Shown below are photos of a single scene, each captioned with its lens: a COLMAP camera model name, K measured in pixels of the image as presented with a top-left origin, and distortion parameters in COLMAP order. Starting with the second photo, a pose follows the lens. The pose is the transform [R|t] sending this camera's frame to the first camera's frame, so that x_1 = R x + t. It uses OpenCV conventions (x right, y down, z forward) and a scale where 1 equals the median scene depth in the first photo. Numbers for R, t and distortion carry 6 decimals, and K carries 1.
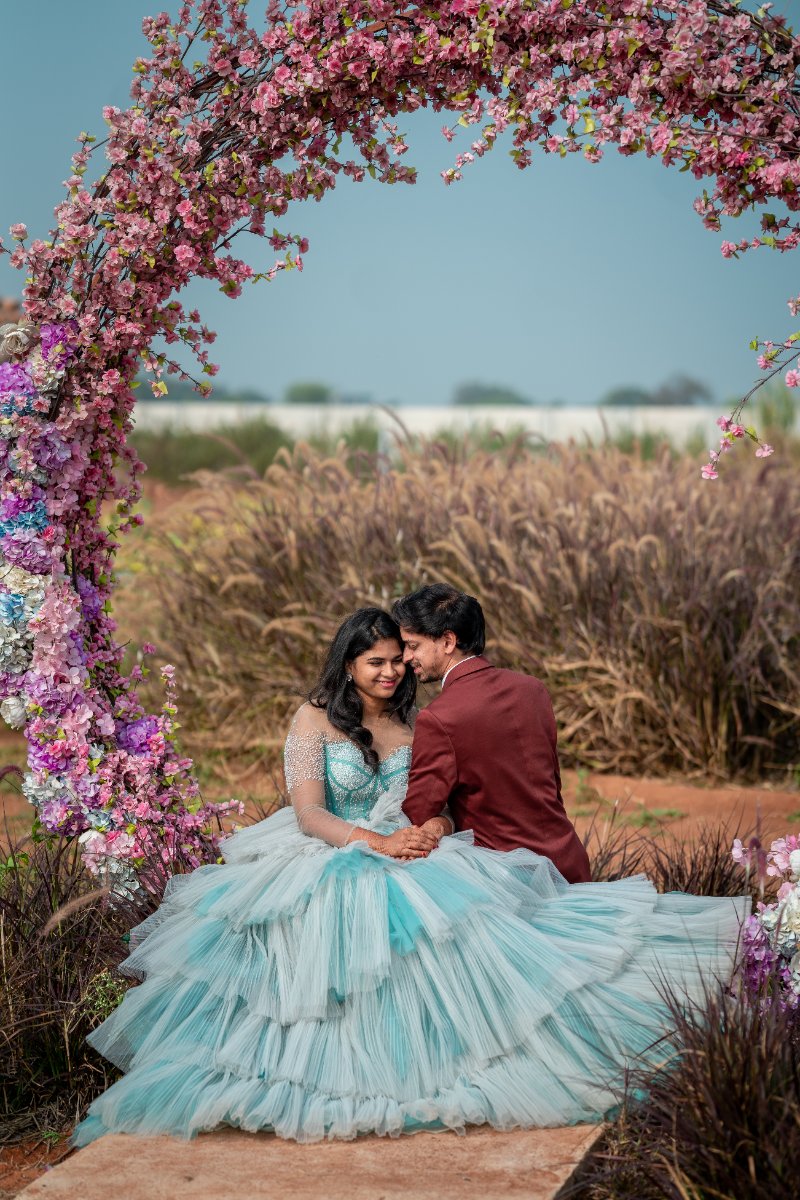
lens RADIAL K [[2861.8, 0, 389.4], [0, 2861.8, 595.4], [0, 0, 1]] dist [0.771782, 0.000000]
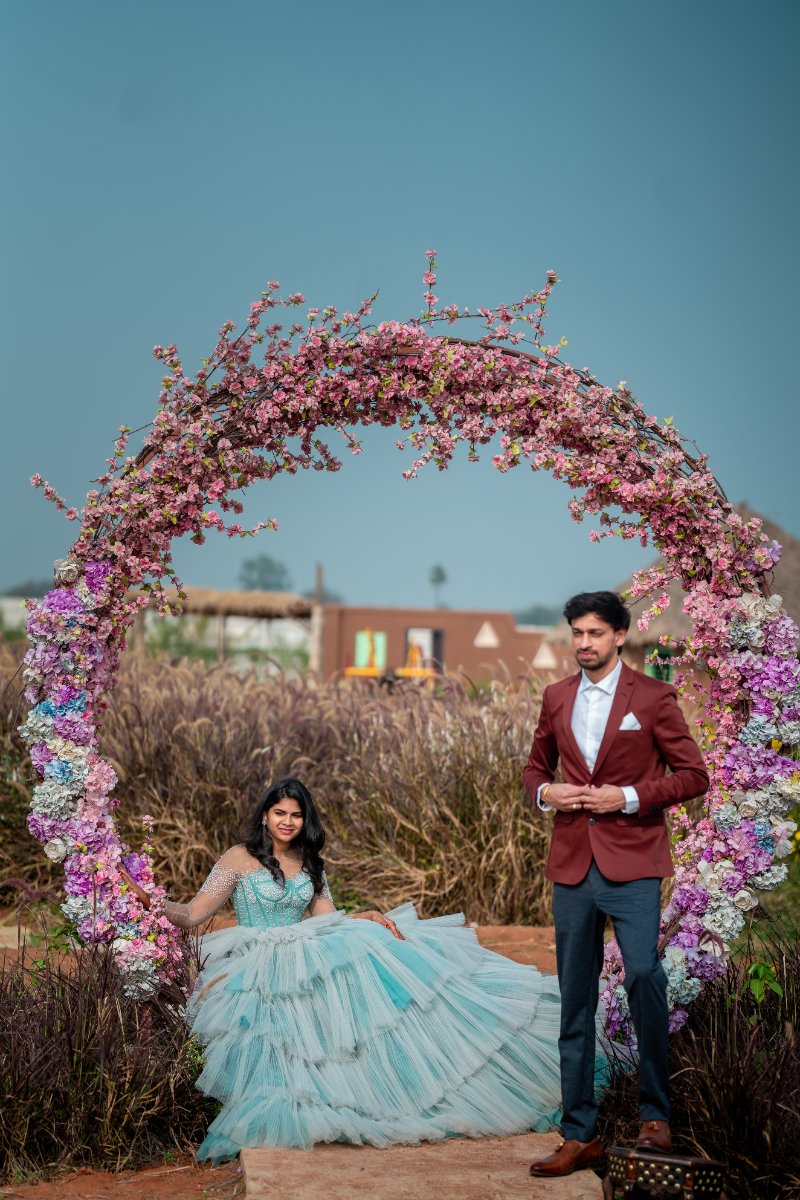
lens RADIAL K [[2861.8, 0, 383.2], [0, 2861.8, 619.0], [0, 0, 1]] dist [0.771782, 0.000000]
pose [[0.928265, 0.034523, 0.370314, -0.494808], [-0.015512, 0.998410, -0.054195, 0.004483], [-0.371596, 0.044563, 0.927324, -0.299043]]
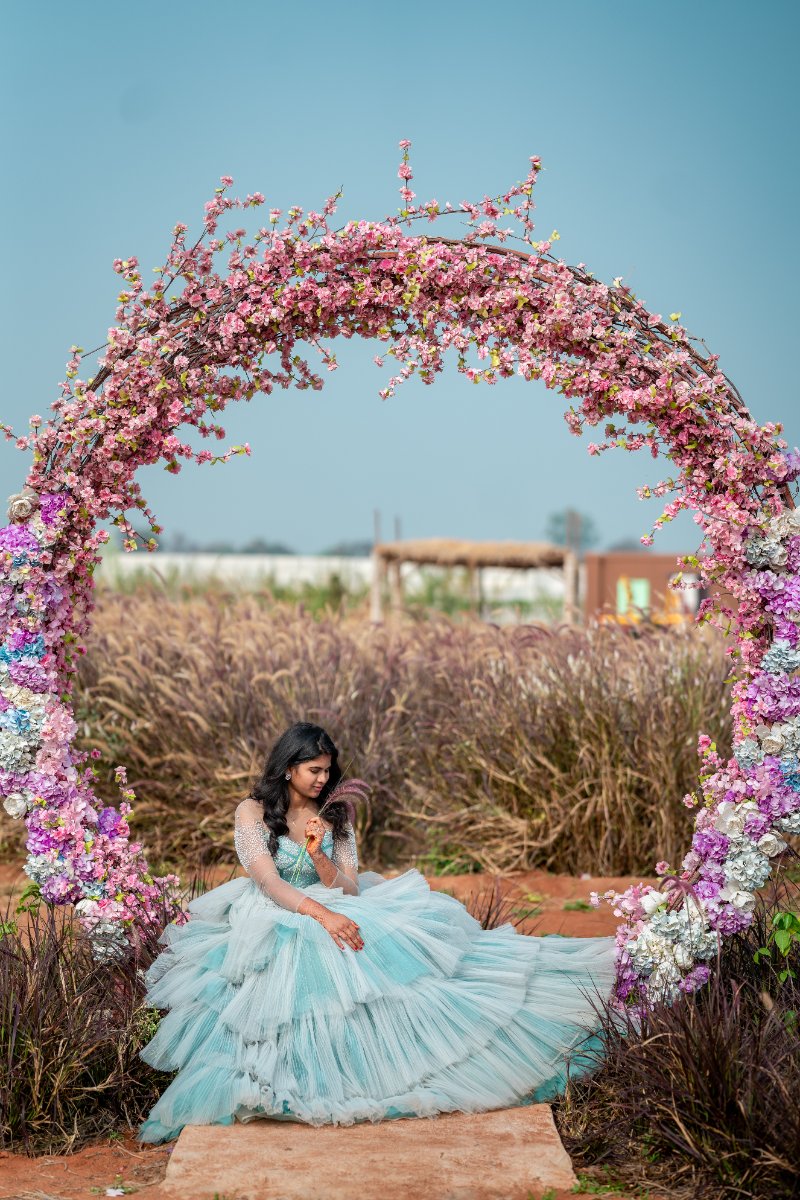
lens RADIAL K [[2861.8, 0, 383.7], [0, 2861.8, 600.3], [0, 0, 1]] dist [0.771782, 0.000000]
pose [[0.963690, 0.004200, 0.266991, -0.314746], [0.008047, 0.998965, -0.044759, 0.009803], [-0.266903, 0.045282, 0.962659, -0.241980]]
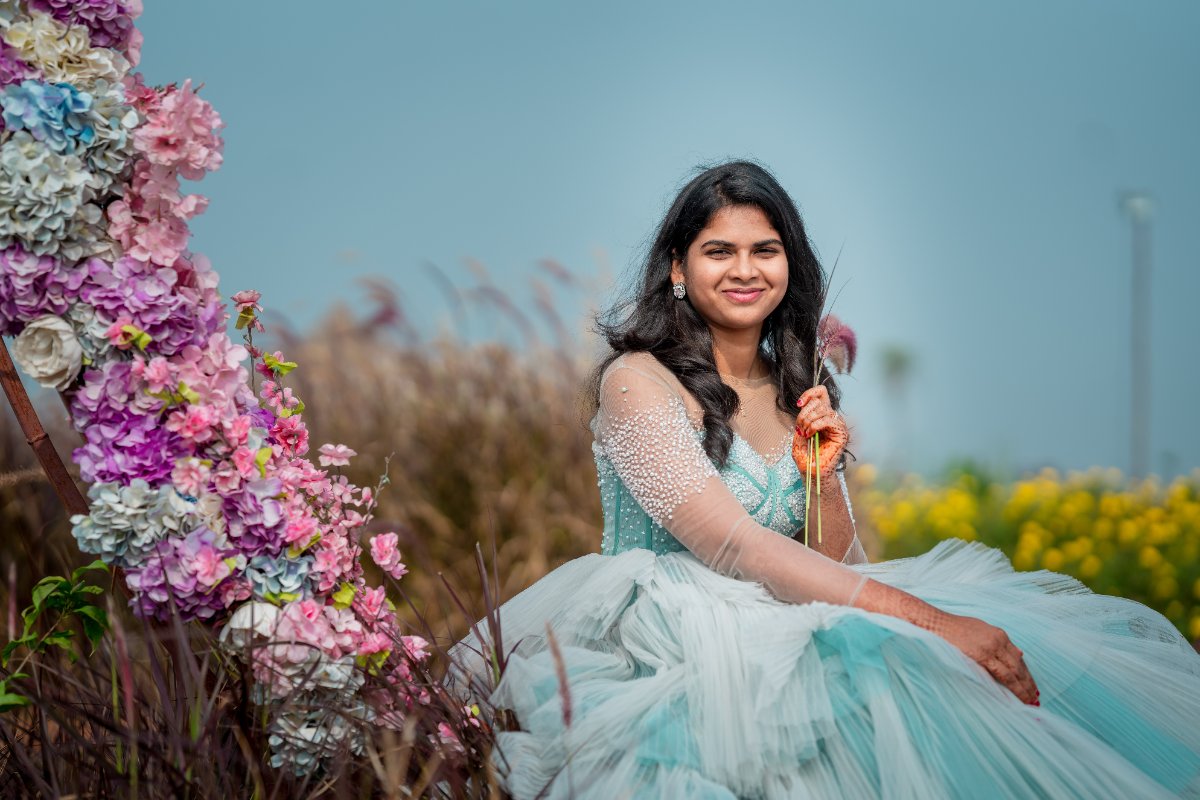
lens RADIAL K [[2861.8, 0, 603.3], [0, 2861.8, 391.6], [0, 0, 1]] dist [0.771782, 0.000000]
pose [[0.805483, 0.026042, 0.592046, -0.334448], [0.033498, 0.995436, -0.089360, 0.091196], [-0.591671, 0.091810, 0.800934, 0.596742]]
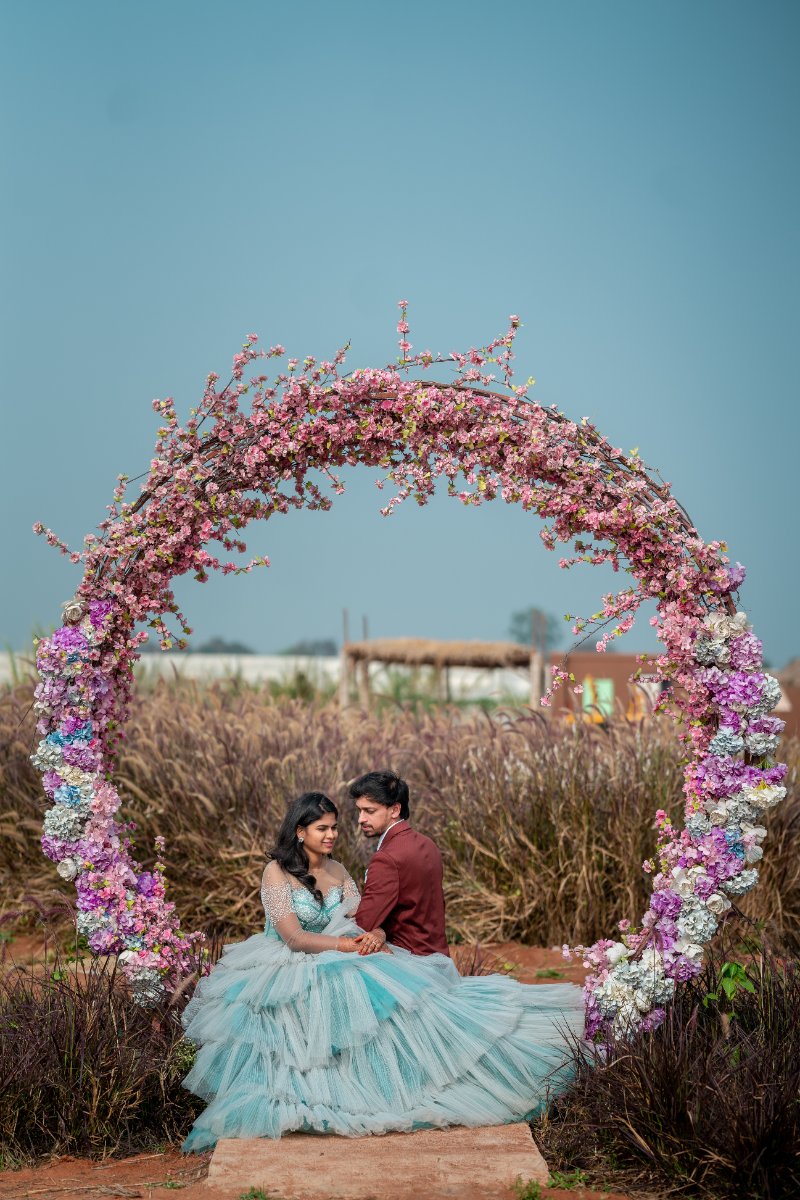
lens RADIAL K [[2861.8, 0, 374.0], [0, 2861.8, 626.6], [0, 0, 1]] dist [0.771782, 0.000000]
pose [[0.960814, 0.012642, 0.276907, -0.388905], [0.007110, 0.997507, -0.070211, 0.022843], [-0.277104, 0.069428, 0.958328, -0.431515]]
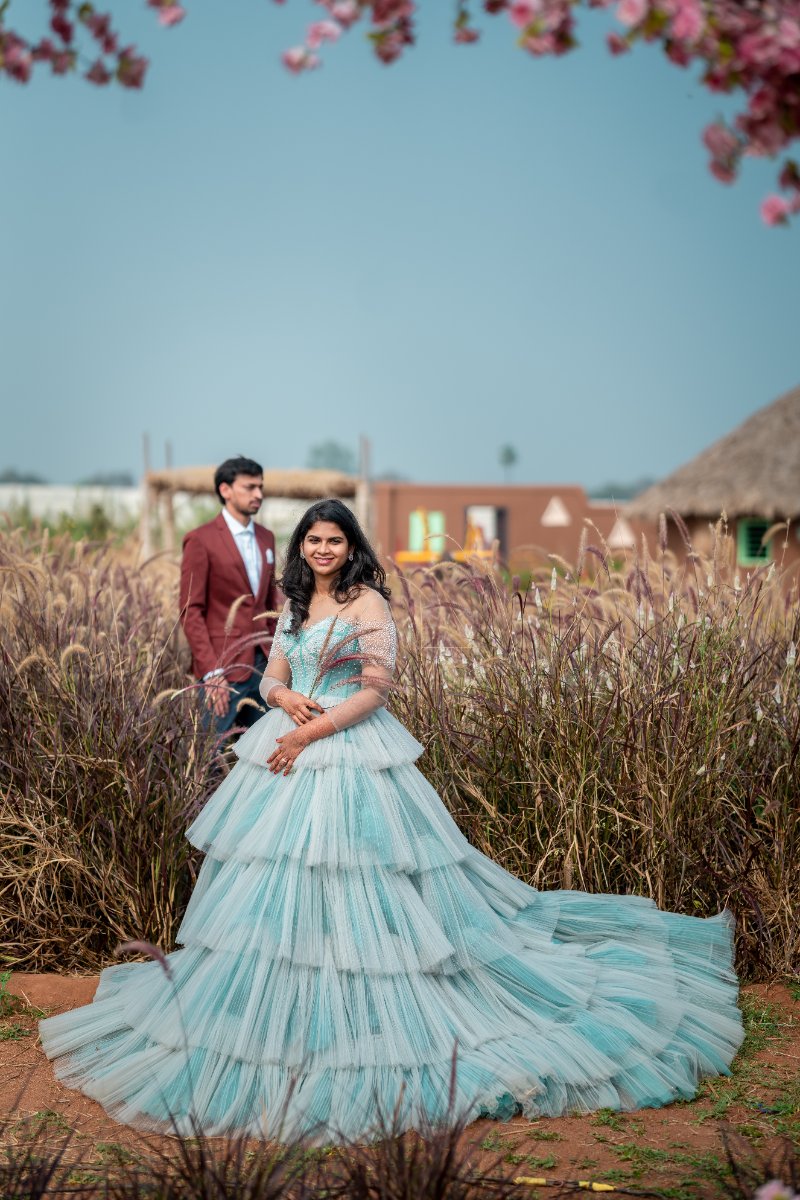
lens RADIAL K [[2861.8, 0, 376.2], [0, 2861.8, 621.0], [0, 0, 1]] dist [0.771782, 0.000000]
pose [[0.938777, -0.006117, 0.344471, -0.157307], [0.011417, 0.999846, -0.013361, -0.026355], [-0.344336, 0.016476, 0.938702, 0.437582]]
